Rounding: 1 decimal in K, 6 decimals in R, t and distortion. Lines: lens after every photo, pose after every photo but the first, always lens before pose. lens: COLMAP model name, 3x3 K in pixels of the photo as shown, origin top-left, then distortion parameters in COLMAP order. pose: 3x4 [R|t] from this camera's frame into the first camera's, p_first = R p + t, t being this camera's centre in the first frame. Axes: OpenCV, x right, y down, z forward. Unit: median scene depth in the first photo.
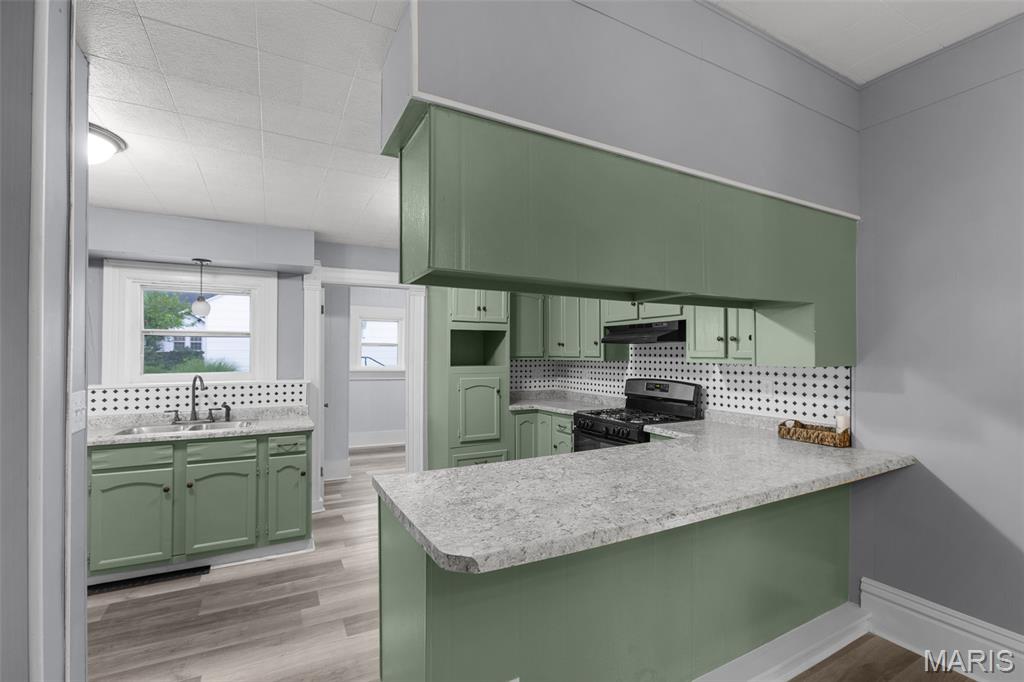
lens RADIAL K [[472.9, 0, 514.9], [0, 472.9, 350.3], [0, 0, 1]] dist [-0.002920, 0.002285]
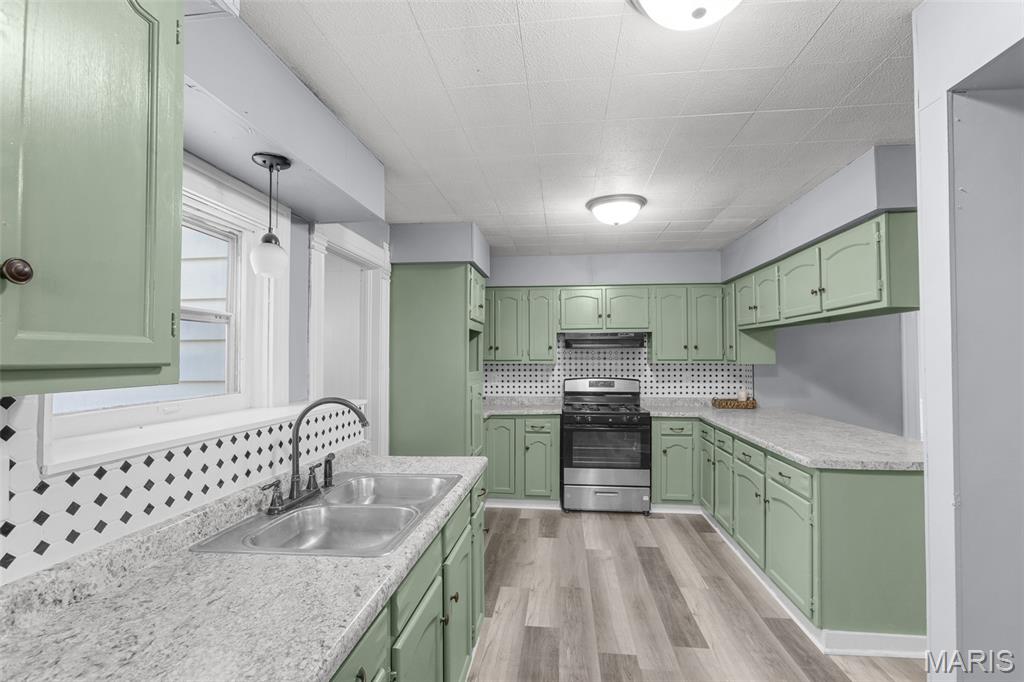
lens RADIAL K [[472.9, 0, 516.7], [0, 472.9, 348.9], [0, 0, 1]] dist [-0.002920, 0.002285]
pose [[0.555640, 0.016438, 0.831260, -0.894410], [-0.002726, 0.999835, -0.017950, 0.008630], [-0.831418, 0.007708, 0.555594, 0.512397]]
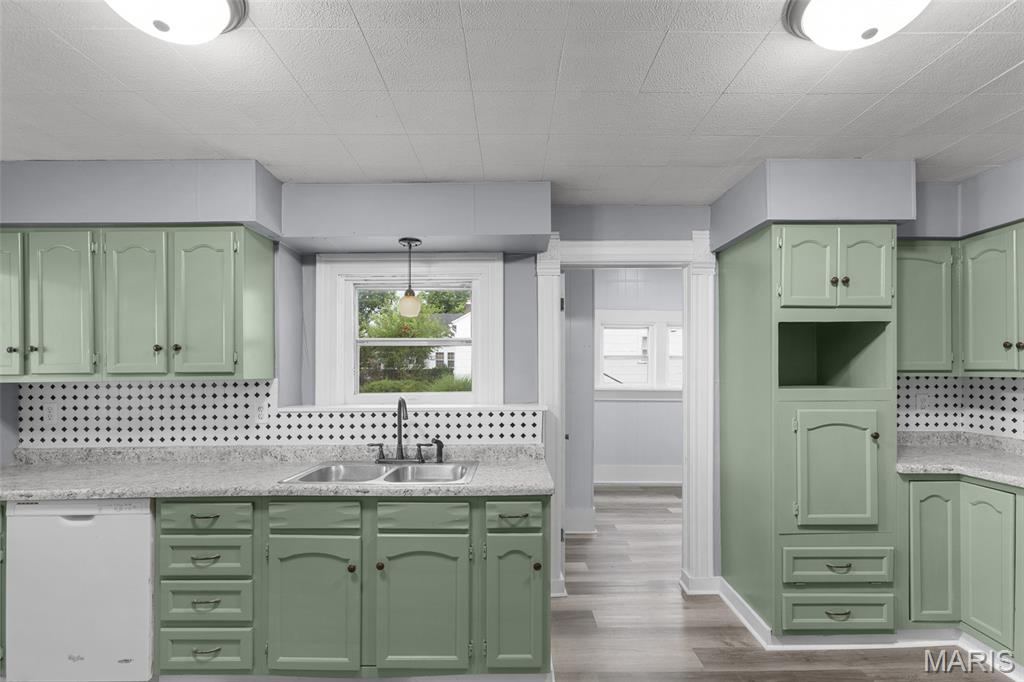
lens RADIAL K [[472.9, 0, 507.9], [0, 472.9, 375.0], [0, 0, 1]] dist [-0.002920, 0.002285]
pose [[0.883398, -0.000070, -0.468623, -0.175874], [0.008286, 0.999846, 0.015470, 0.008100], [0.468549, -0.017549, 0.883263, 0.401373]]
